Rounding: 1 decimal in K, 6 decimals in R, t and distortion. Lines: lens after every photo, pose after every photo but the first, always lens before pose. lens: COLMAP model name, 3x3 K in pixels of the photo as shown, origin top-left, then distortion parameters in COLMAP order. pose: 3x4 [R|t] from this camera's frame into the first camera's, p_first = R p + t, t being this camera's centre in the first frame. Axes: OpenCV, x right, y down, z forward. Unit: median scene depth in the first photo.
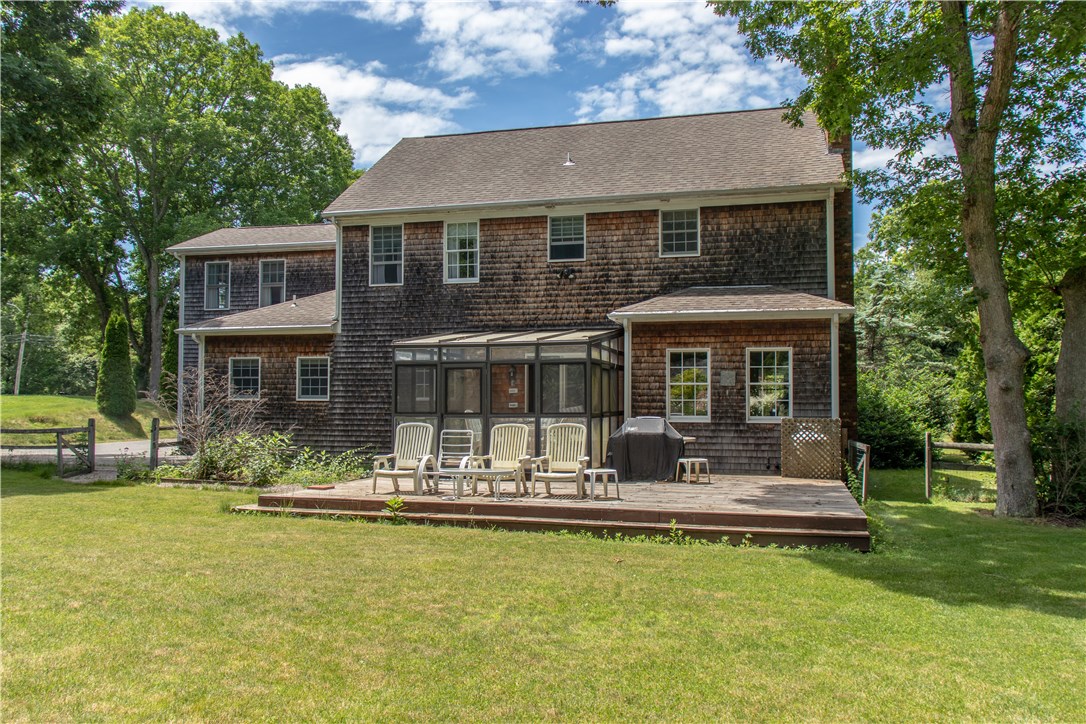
lens RADIAL K [[935.9, 0, 543.0], [0, 935.9, 362.0], [0, 0, 1]] dist [0.001542, -0.002930]
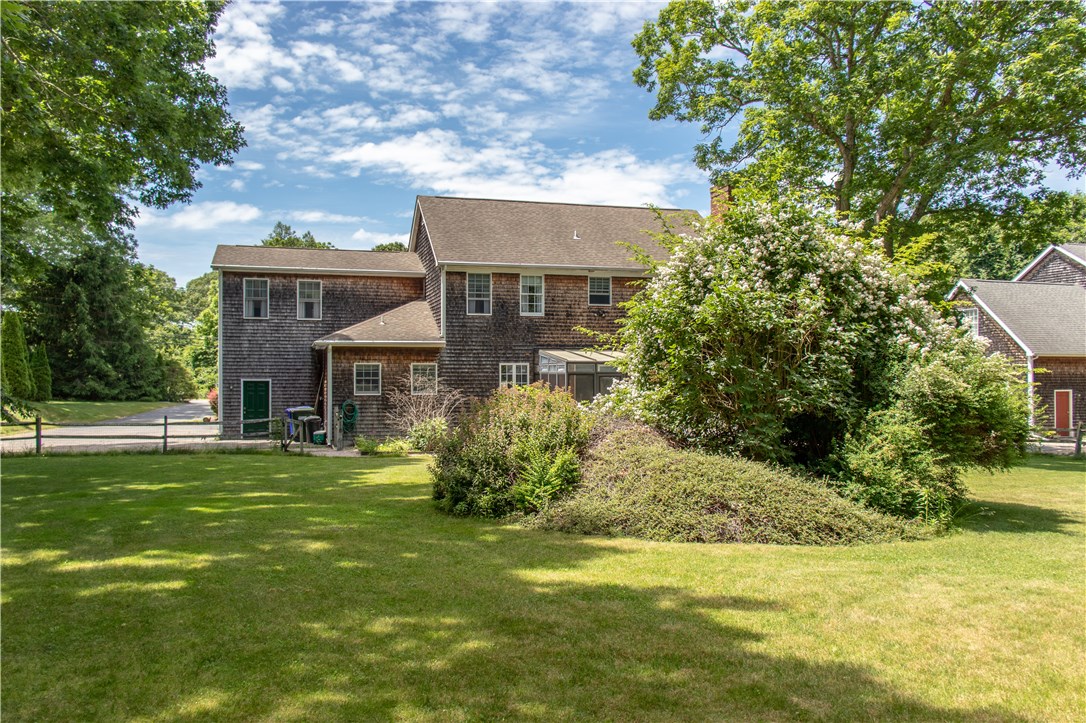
lens RADIAL K [[935.9, 0, 543.0], [0, 935.9, 361.5], [0, 0, 1]] dist [0.001542, -0.002930]
pose [[0.833269, 0.000713, 0.552867, -0.866951], [-0.019682, 0.999404, 0.028375, -0.051319], [-0.552518, -0.034525, 0.832786, -0.260586]]
